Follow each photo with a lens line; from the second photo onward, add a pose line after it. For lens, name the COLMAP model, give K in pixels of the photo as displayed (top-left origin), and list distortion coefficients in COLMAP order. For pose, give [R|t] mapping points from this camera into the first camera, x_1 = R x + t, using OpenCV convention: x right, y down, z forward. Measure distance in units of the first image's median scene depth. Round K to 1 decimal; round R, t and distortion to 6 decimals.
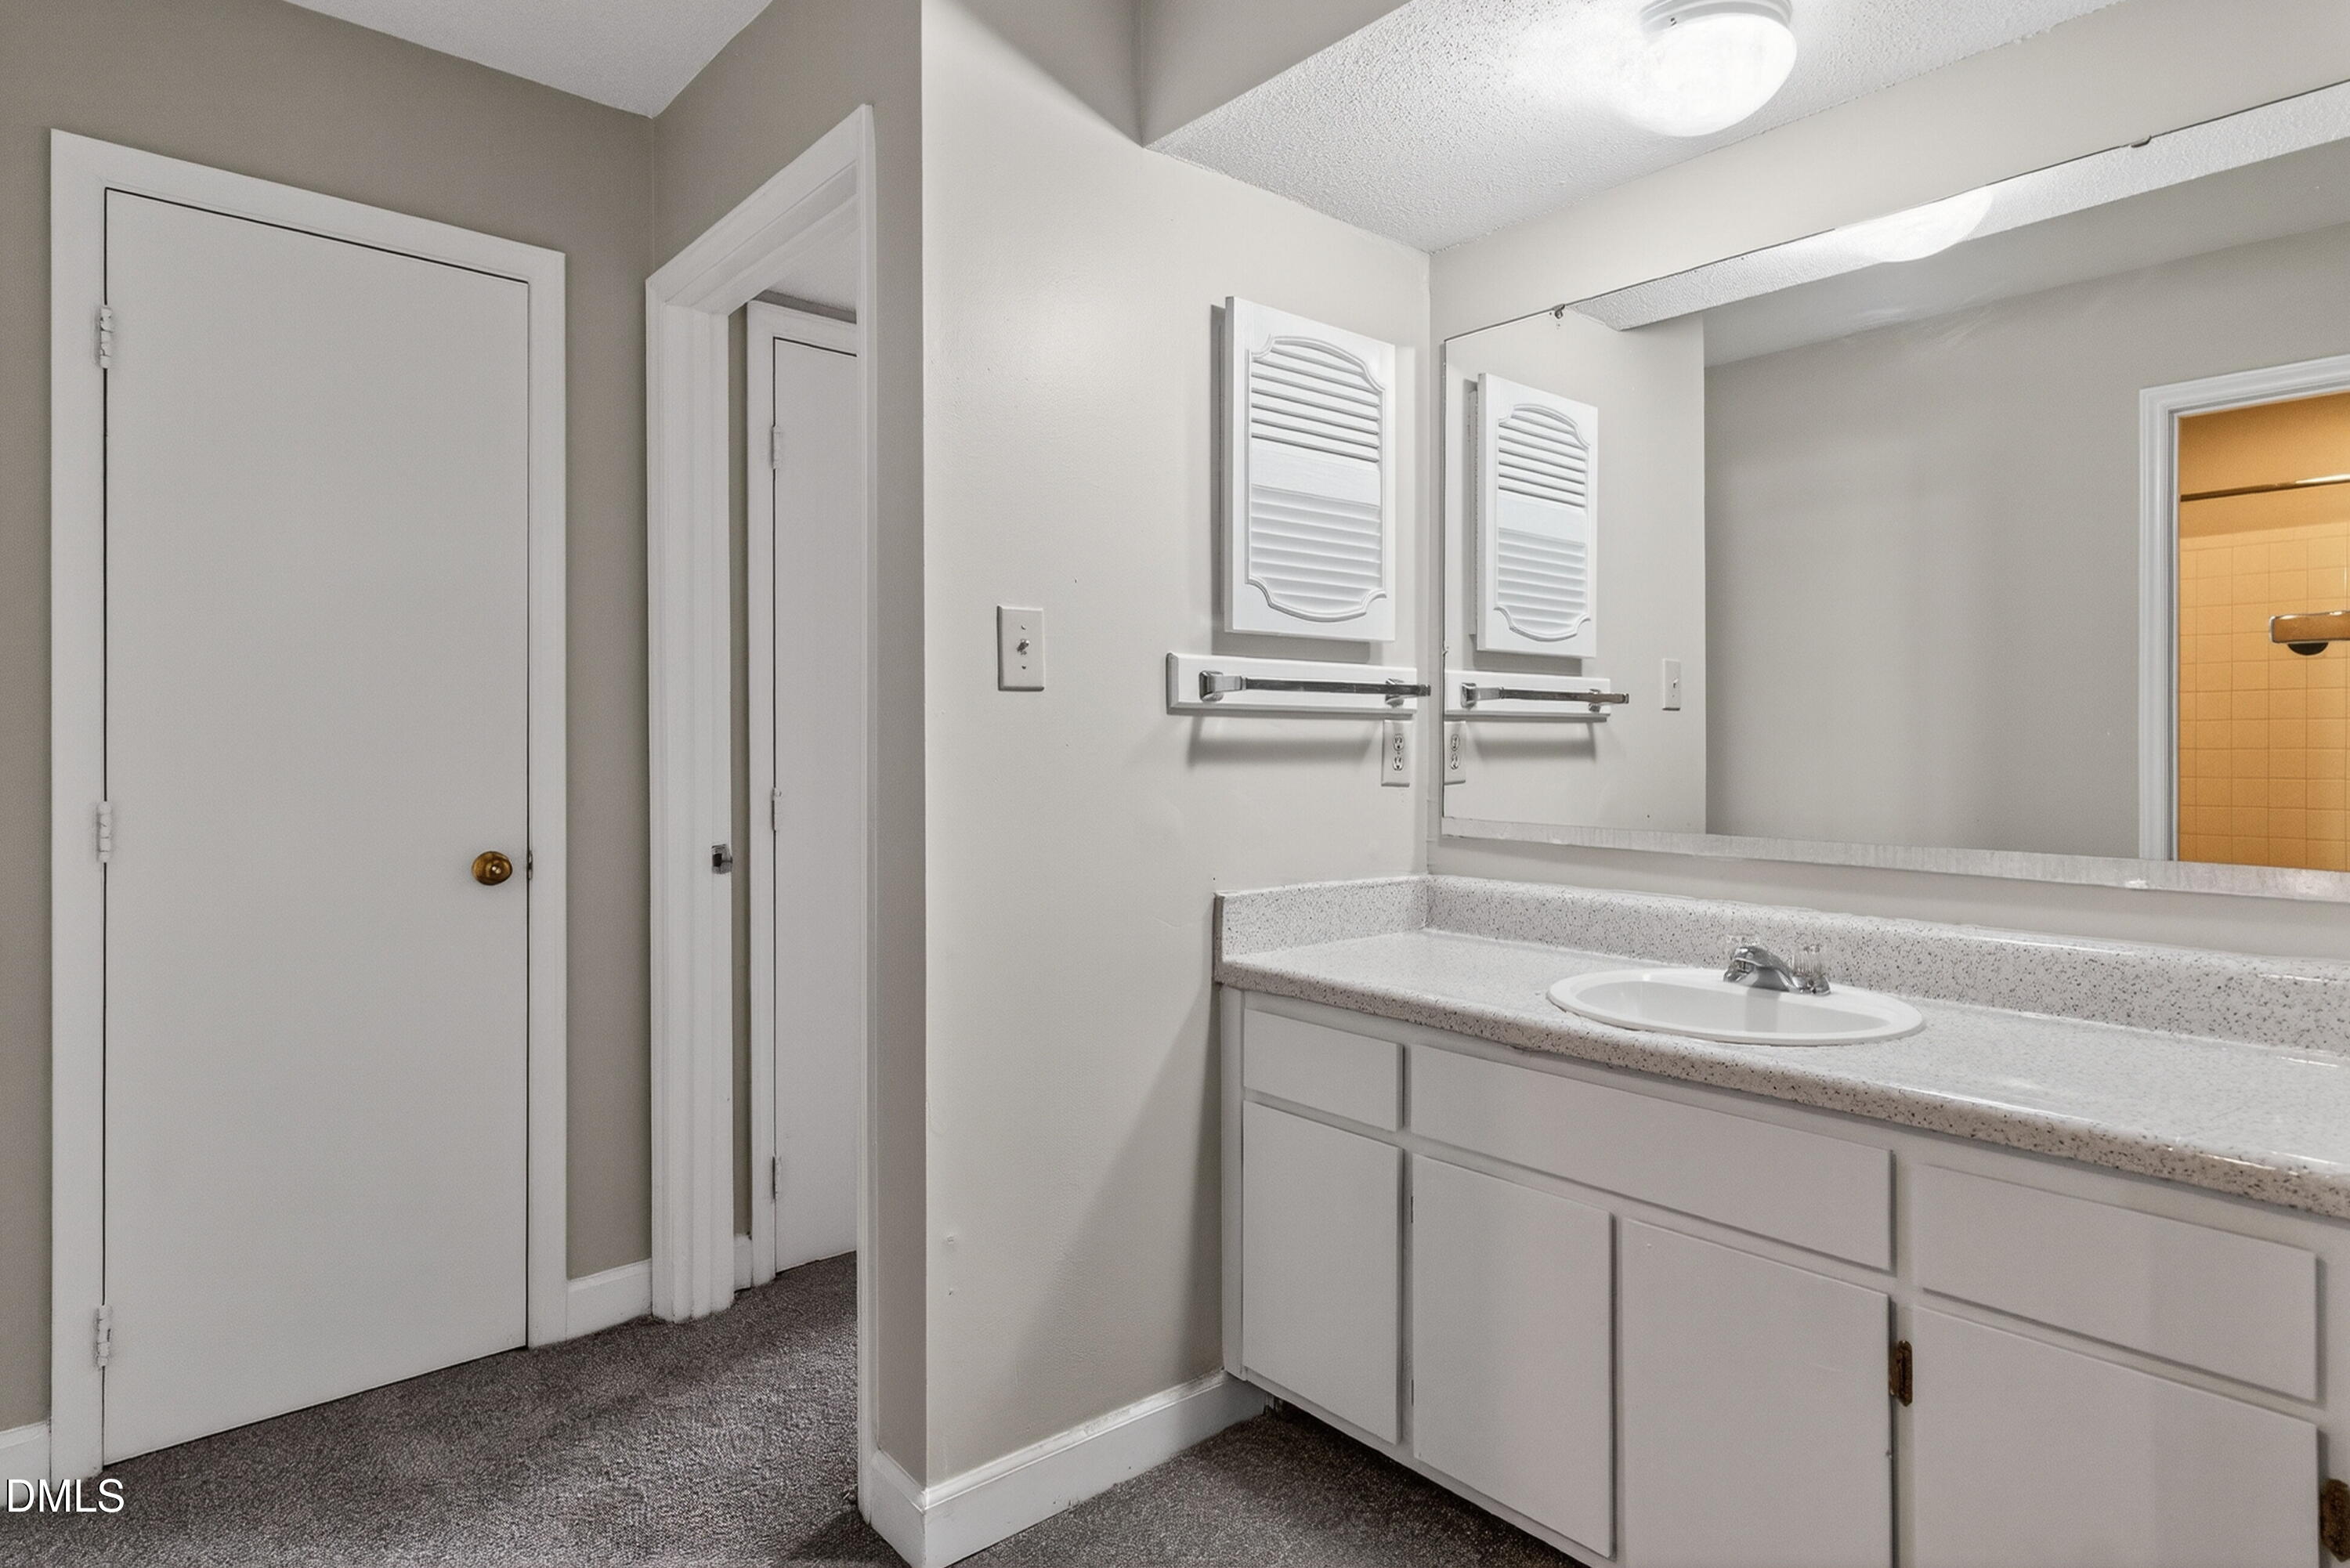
lens RADIAL K [[1226.6, 0, 1177.9], [0, 1226.6, 747.7], [0, 0, 1]] dist [-0.000892, -0.000139]
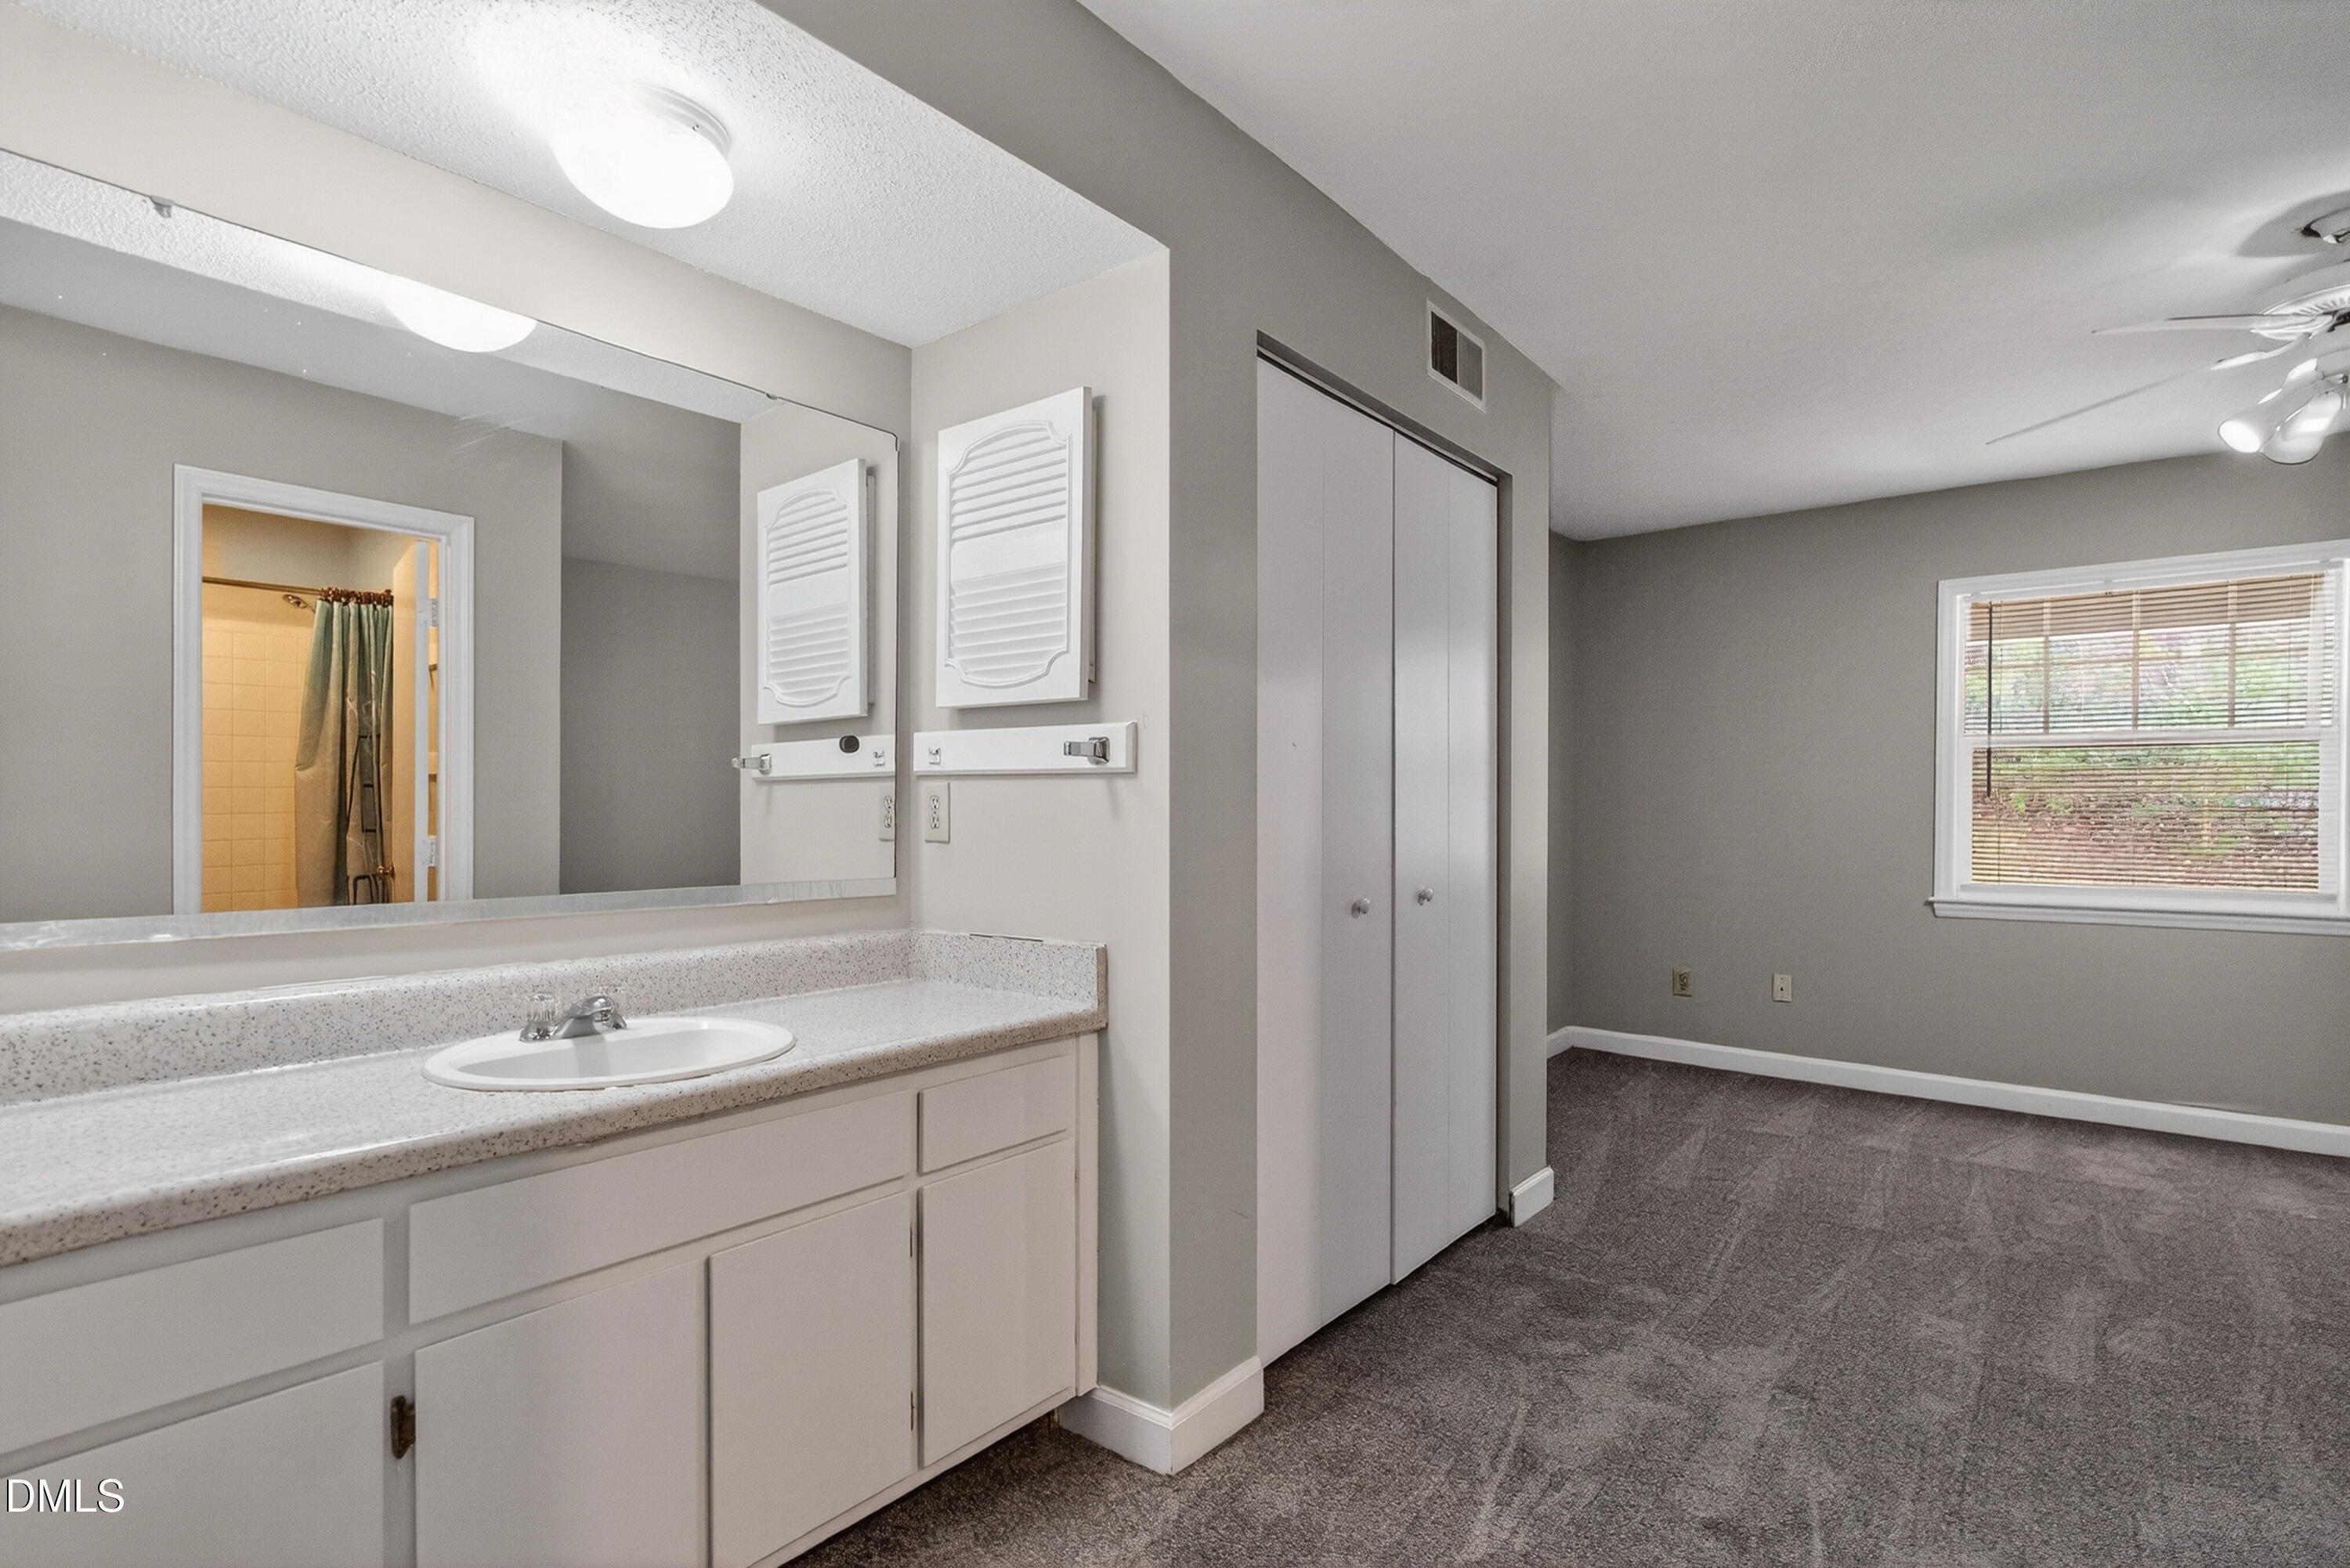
lens RADIAL K [[1204.4, 0, 1175.0], [0, 1204.4, 784.0], [0, 0, 1]] dist [0.001918, -0.000544]
pose [[-0.173398, 0.013441, 0.984760, -0.651783], [-0.002567, 0.999897, -0.014100, -0.007062], [-0.984848, -0.004973, -0.173346, 0.705158]]
